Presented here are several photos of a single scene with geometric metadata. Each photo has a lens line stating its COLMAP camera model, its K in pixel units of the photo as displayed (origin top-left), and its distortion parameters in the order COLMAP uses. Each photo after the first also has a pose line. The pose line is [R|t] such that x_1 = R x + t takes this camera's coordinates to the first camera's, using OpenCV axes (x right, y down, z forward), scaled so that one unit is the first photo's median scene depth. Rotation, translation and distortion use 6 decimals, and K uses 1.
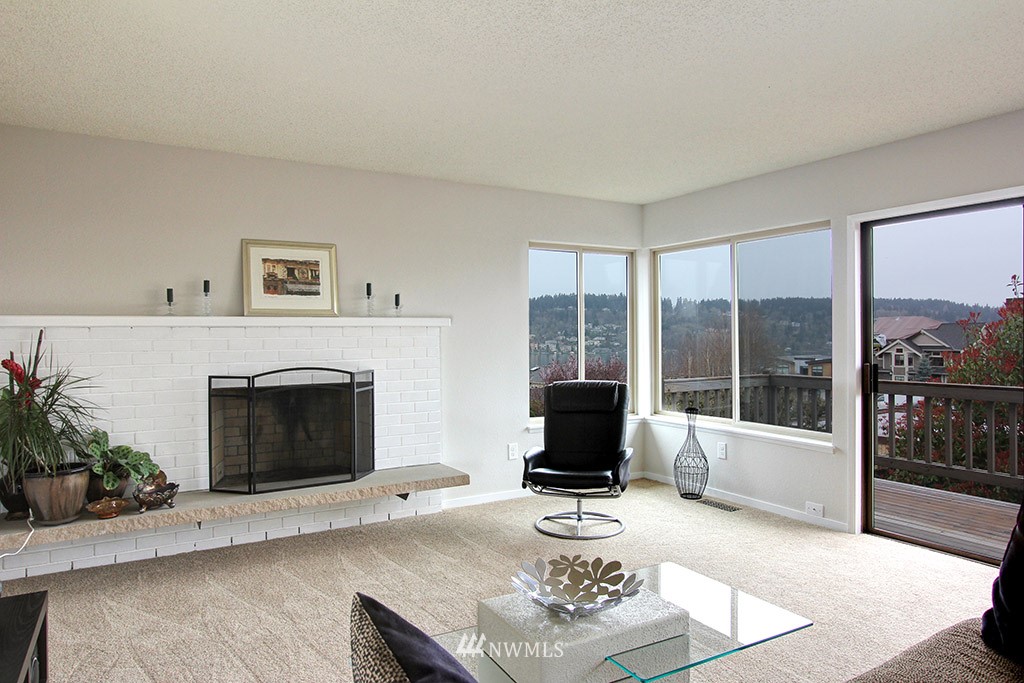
lens RADIAL K [[669.0, 0, 513.7], [0, 669.0, 346.8], [0, 0, 1]] dist [0.012023, 0.004767]
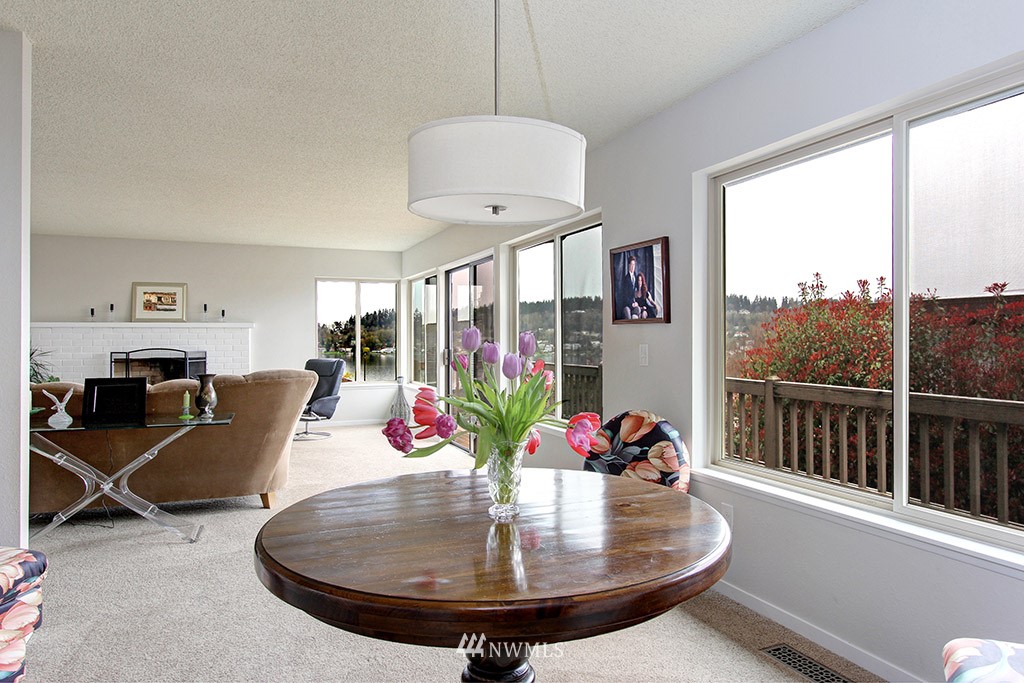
lens RADIAL K [[669.0, 0, 515.3], [0, 669.0, 336.2], [0, 0, 1]] dist [0.012023, 0.004767]
pose [[0.990581, 0.004525, -0.136853, 0.929152], [-0.006836, 0.999842, -0.016422, 0.018738], [0.136757, 0.017202, 0.990455, -0.747965]]
